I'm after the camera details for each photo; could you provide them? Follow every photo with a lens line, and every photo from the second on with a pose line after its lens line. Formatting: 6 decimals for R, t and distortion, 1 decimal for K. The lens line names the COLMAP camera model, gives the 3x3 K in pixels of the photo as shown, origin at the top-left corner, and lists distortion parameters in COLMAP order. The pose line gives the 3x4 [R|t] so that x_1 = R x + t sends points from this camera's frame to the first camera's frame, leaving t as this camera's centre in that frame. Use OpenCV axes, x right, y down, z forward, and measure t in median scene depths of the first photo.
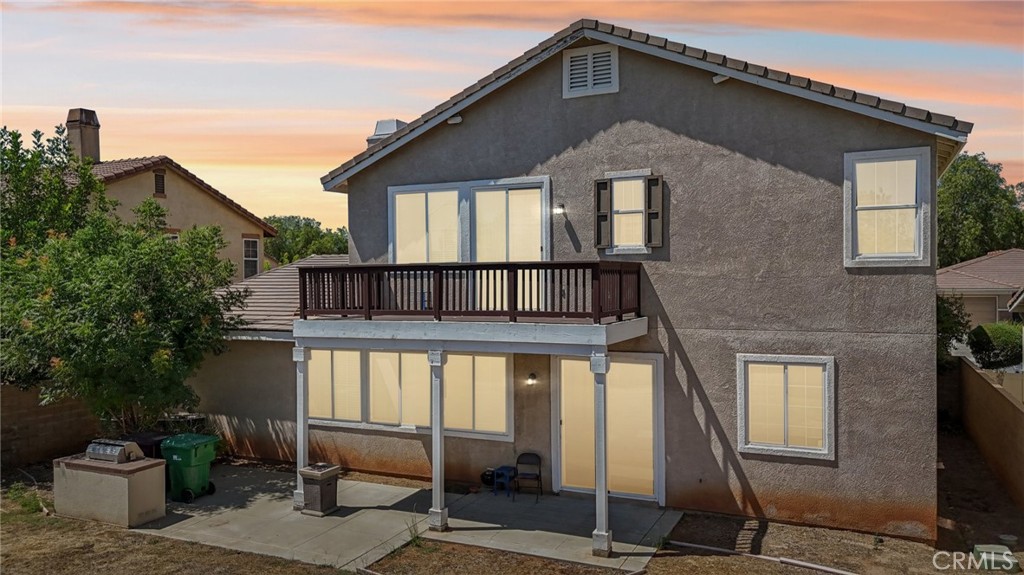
lens RADIAL K [[757.5, 0, 511.8], [0, 757.5, 283.6], [0, 0, 1]] dist [0.071683, -0.076460]
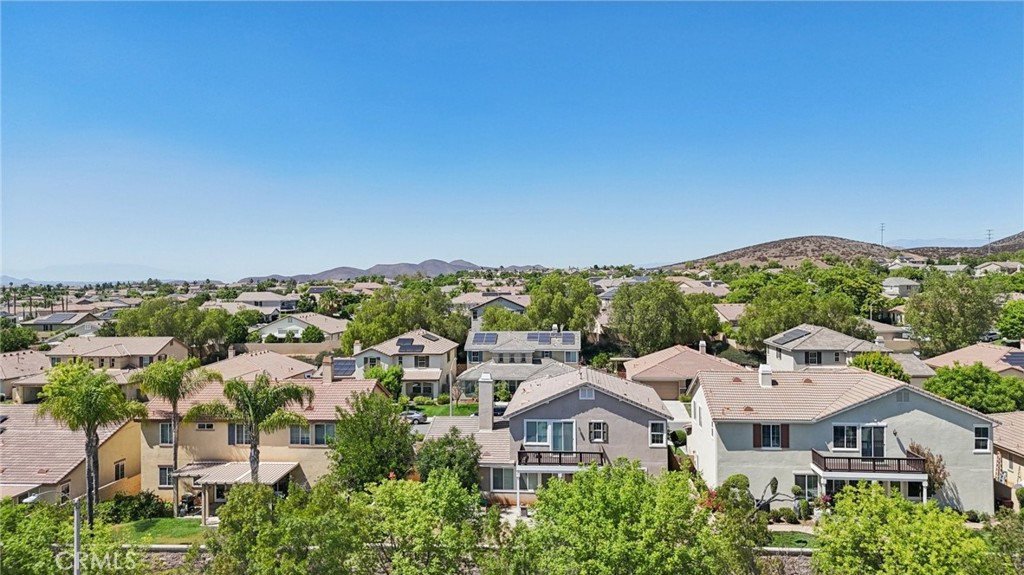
lens RADIAL K [[757.5, 0, 514.6], [0, 757.5, 281.1], [0, 0, 1]] dist [0.071683, -0.076460]
pose [[0.939874, 0.000640, 0.341520, -1.655402], [0.001760, 0.999976, -0.006718, -0.878106], [-0.341516, 0.006915, 0.939851, -2.644039]]
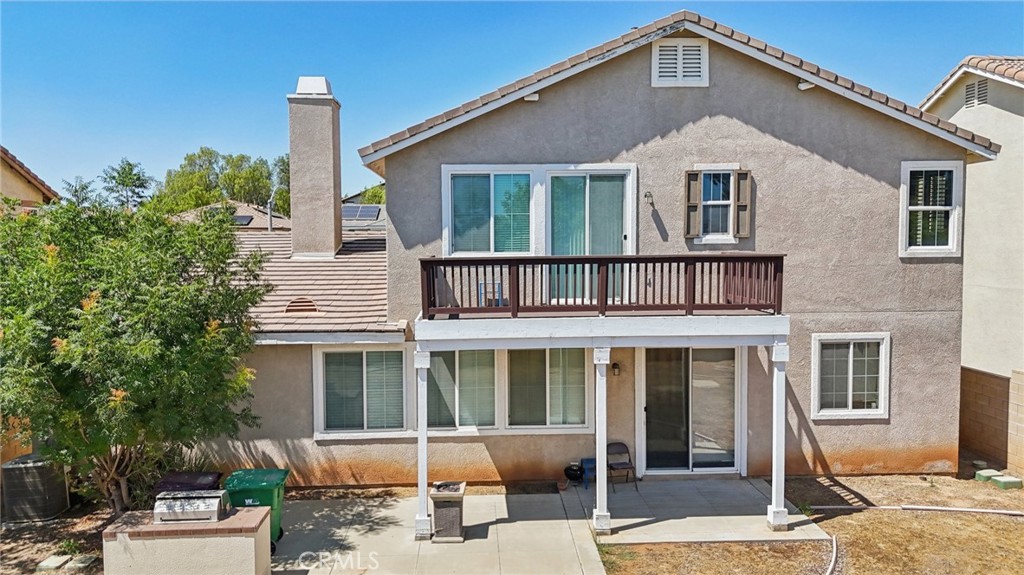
lens RADIAL K [[757.5, 0, 513.2], [0, 757.5, 285.6], [0, 0, 1]] dist [0.071683, -0.076460]
pose [[0.882726, -0.024066, 0.469272, -0.620101], [0.003000, 0.998956, 0.045587, -0.031812], [-0.469879, -0.038833, 0.881876, 0.212018]]
